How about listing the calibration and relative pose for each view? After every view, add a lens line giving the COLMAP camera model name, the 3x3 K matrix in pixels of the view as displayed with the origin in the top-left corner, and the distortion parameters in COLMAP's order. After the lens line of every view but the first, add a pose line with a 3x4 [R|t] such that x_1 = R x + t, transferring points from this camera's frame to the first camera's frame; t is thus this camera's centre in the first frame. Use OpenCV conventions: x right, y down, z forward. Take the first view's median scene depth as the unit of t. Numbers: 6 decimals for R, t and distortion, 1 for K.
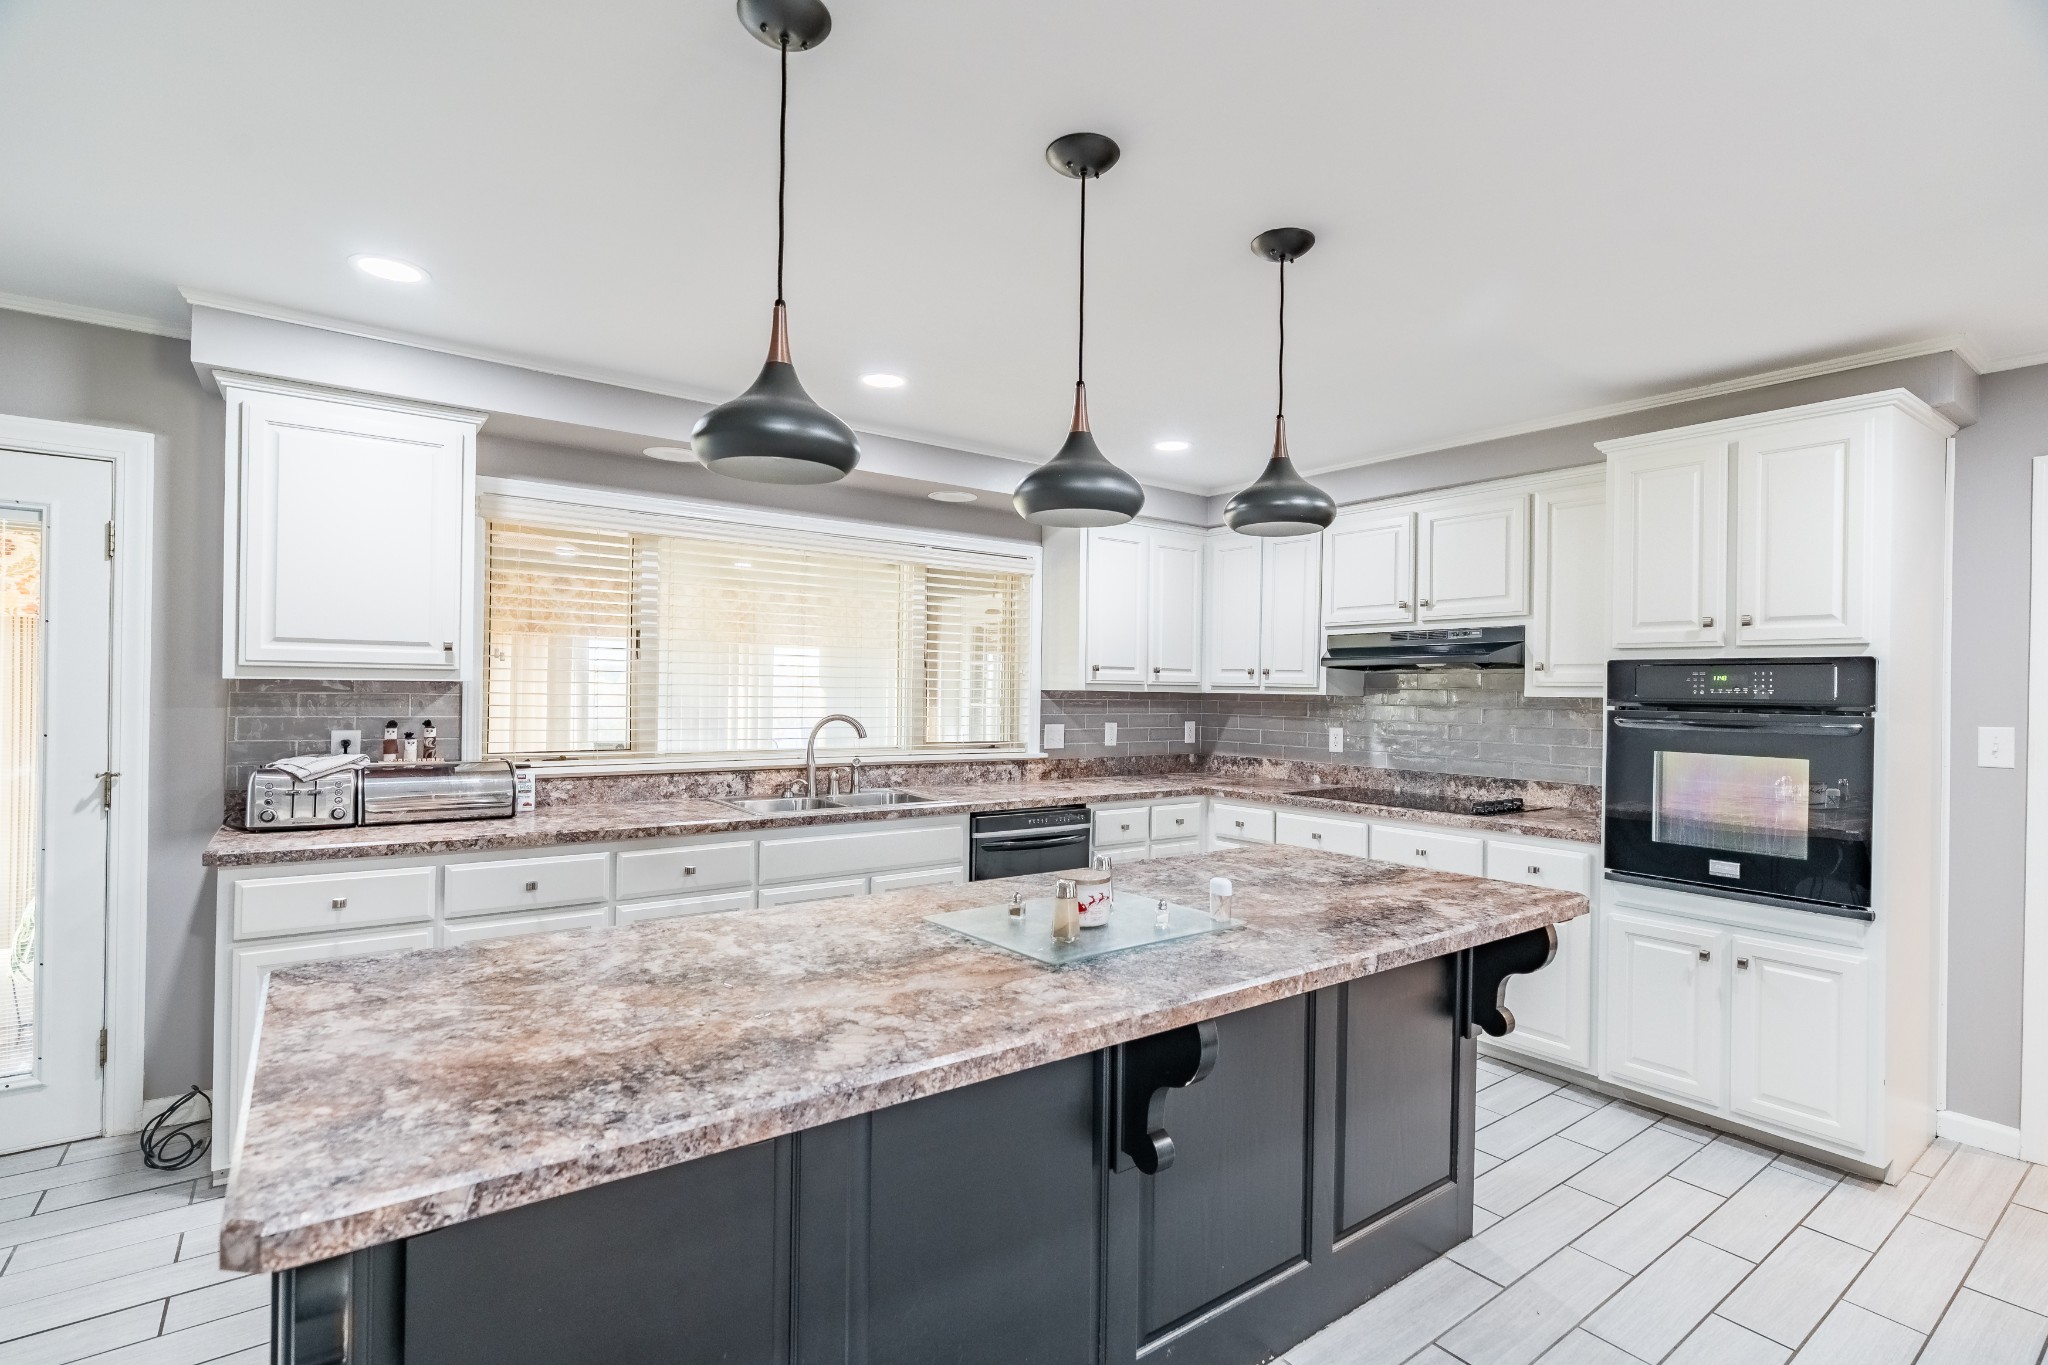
lens RADIAL K [[940.5, 0, 1016.9], [0, 940.5, 684.2], [0, 0, 1]] dist [-0.011131, 0.001091]
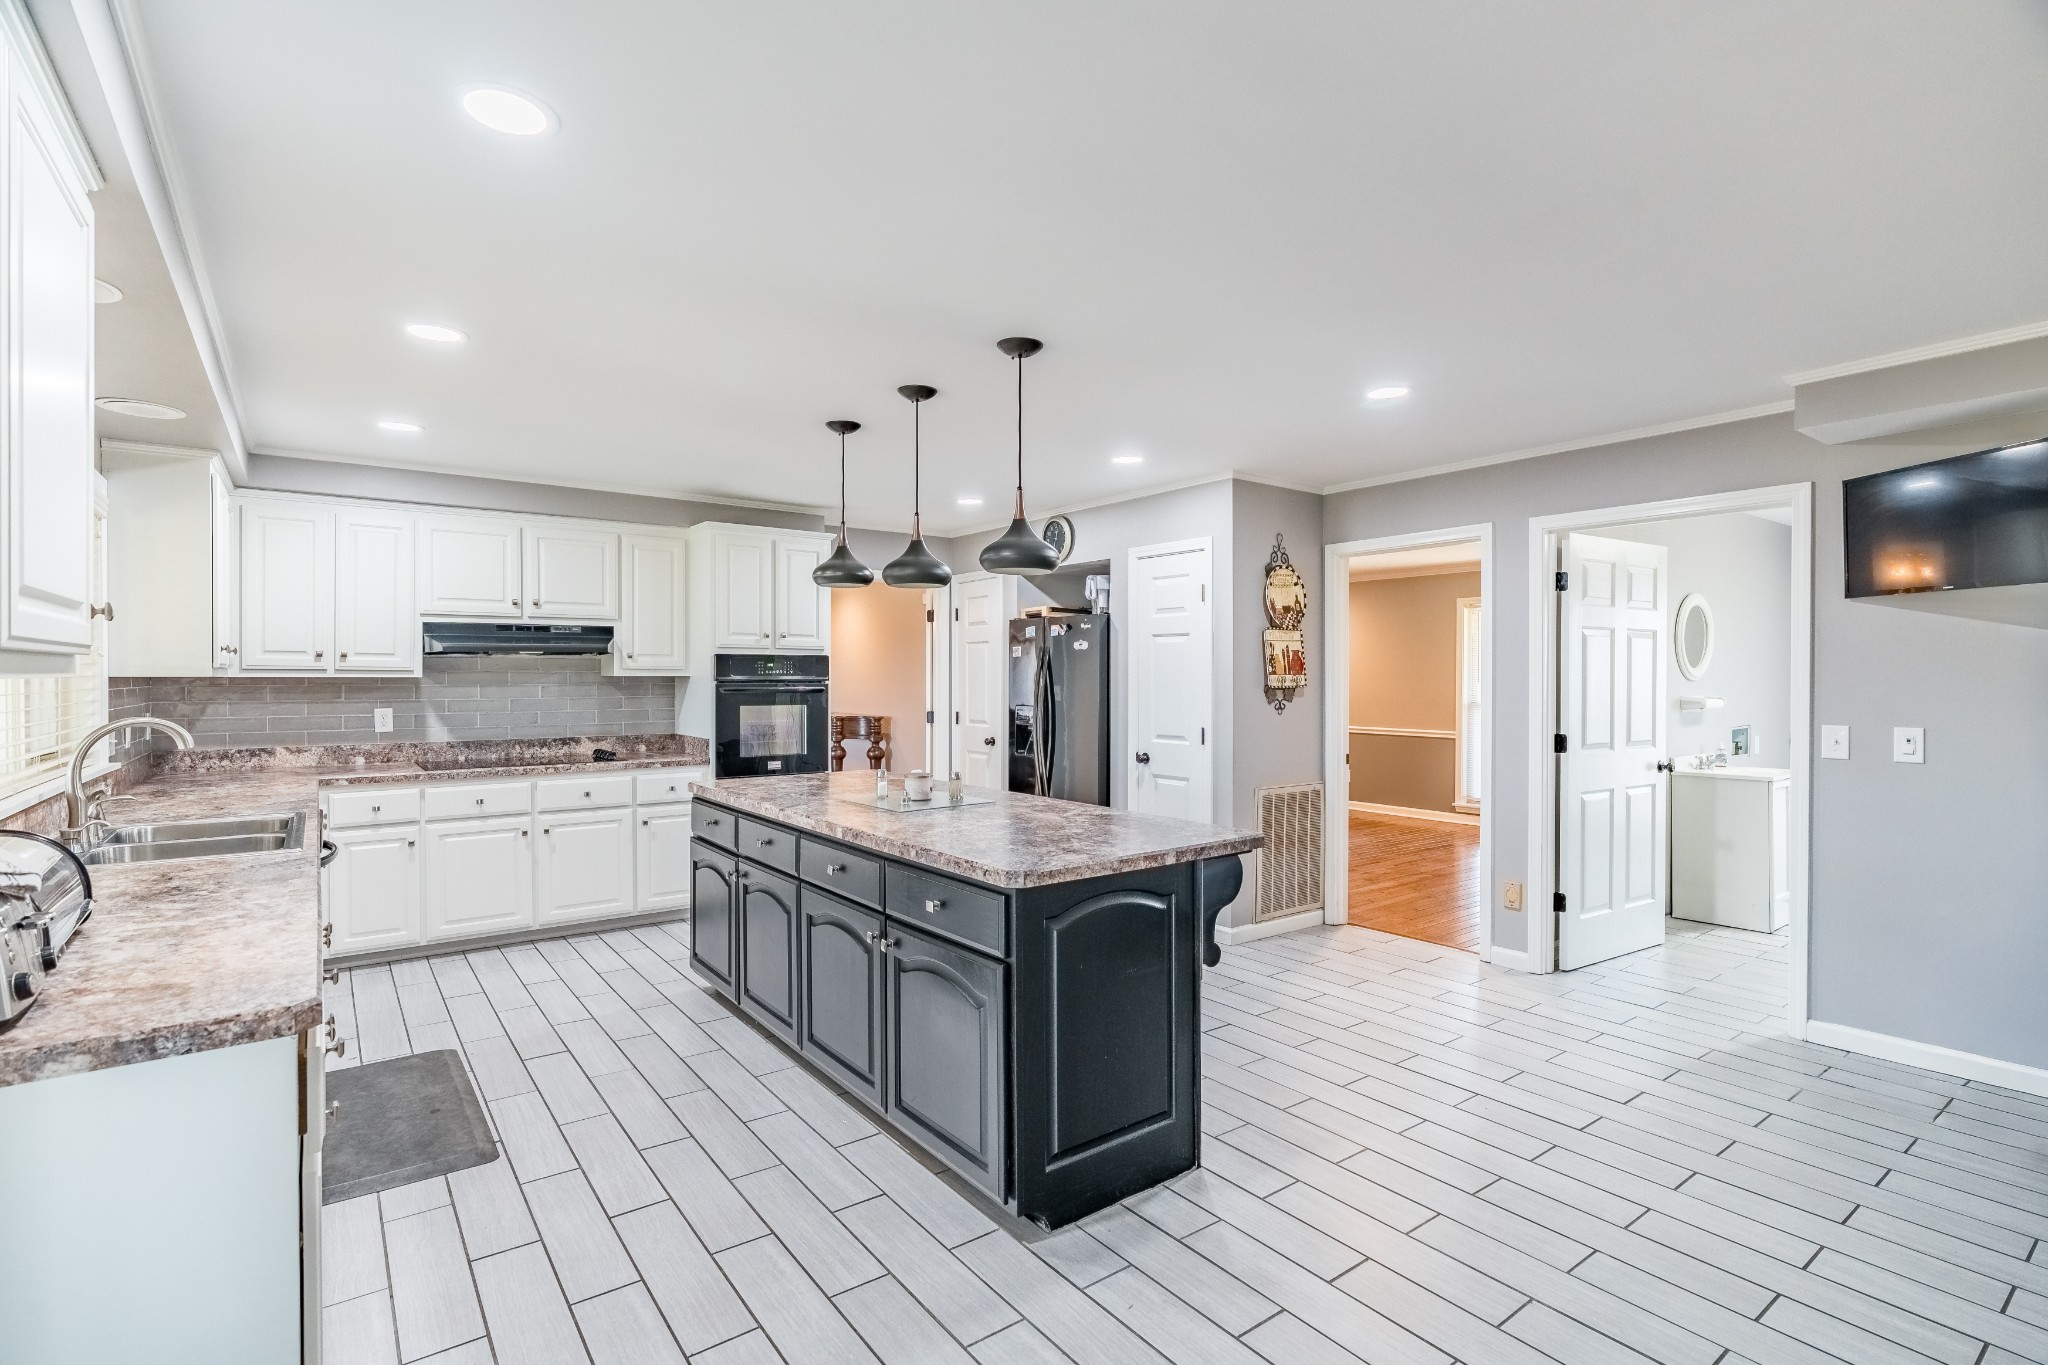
lens RADIAL K [[940.5, 0, 1016.9], [0, 940.5, 684.2], [0, 0, 1]] dist [-0.011131, 0.001091]
pose [[-0.013546, -0.023116, 0.999641, -0.792537], [-0.008185, 0.999702, 0.023006, -0.011375], [-0.999875, -0.007870, -0.013731, 0.357653]]
